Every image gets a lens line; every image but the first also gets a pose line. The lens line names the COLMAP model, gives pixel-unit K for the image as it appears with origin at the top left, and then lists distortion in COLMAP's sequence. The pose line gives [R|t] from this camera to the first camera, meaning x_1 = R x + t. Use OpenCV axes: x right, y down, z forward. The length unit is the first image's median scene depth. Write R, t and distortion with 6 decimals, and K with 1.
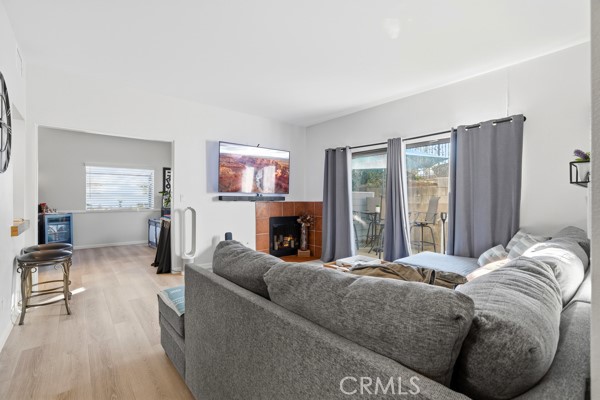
lens RADIAL K [[274.4, 0, 302.1], [0, 274.4, 199.7], [0, 0, 1]] dist [-0.005266, 0.002272]
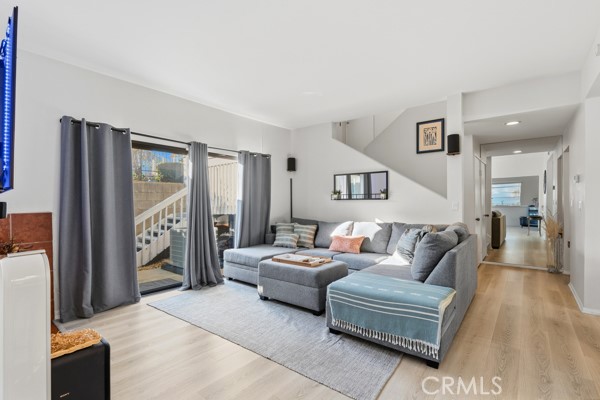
lens RADIAL K [[283.8, 0, 298.4], [0, 283.8, 202.0], [0, 0, 1]] dist [-0.003596, 0.000412]
pose [[-0.201394, -0.000987, 0.979510, -0.846224], [0.014060, 0.999894, 0.003899, -0.015629], [-0.979409, 0.014557, -0.201359, 1.024804]]
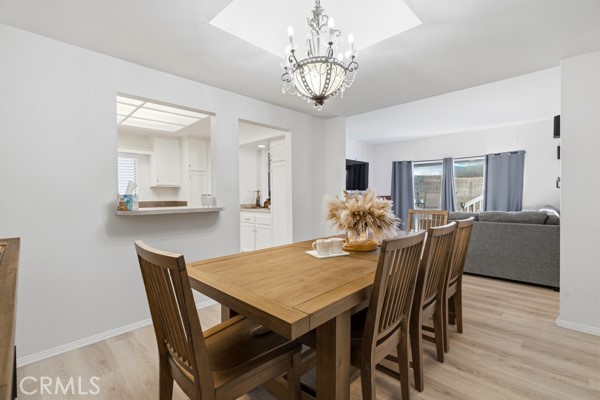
lens RADIAL K [[274.4, 0, 300.2], [0, 274.4, 197.8], [0, 0, 1]] dist [-0.005266, 0.002272]
pose [[0.994631, -0.012508, 0.102731, -0.900474], [0.011914, 0.999909, 0.006397, 0.006947], [-0.102802, -0.005138, 0.994689, -0.721681]]
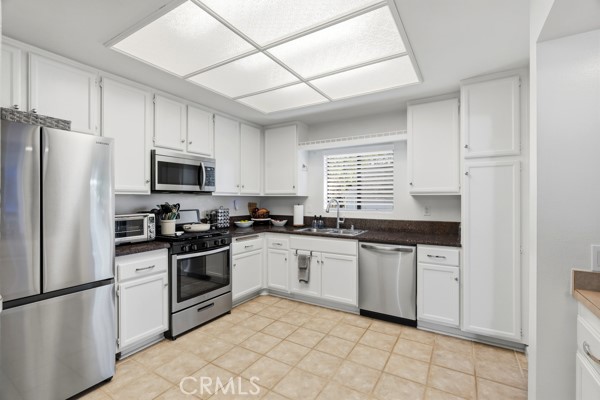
lens RADIAL K [[274.4, 0, 300.8], [0, 274.4, 198.7], [0, 0, 1]] dist [-0.005266, 0.002272]
pose [[0.323573, -0.001738, -0.946201, -0.855884], [-0.002792, 0.999992, -0.002792, -0.046867], [0.946199, 0.003546, 0.323566, 0.365035]]
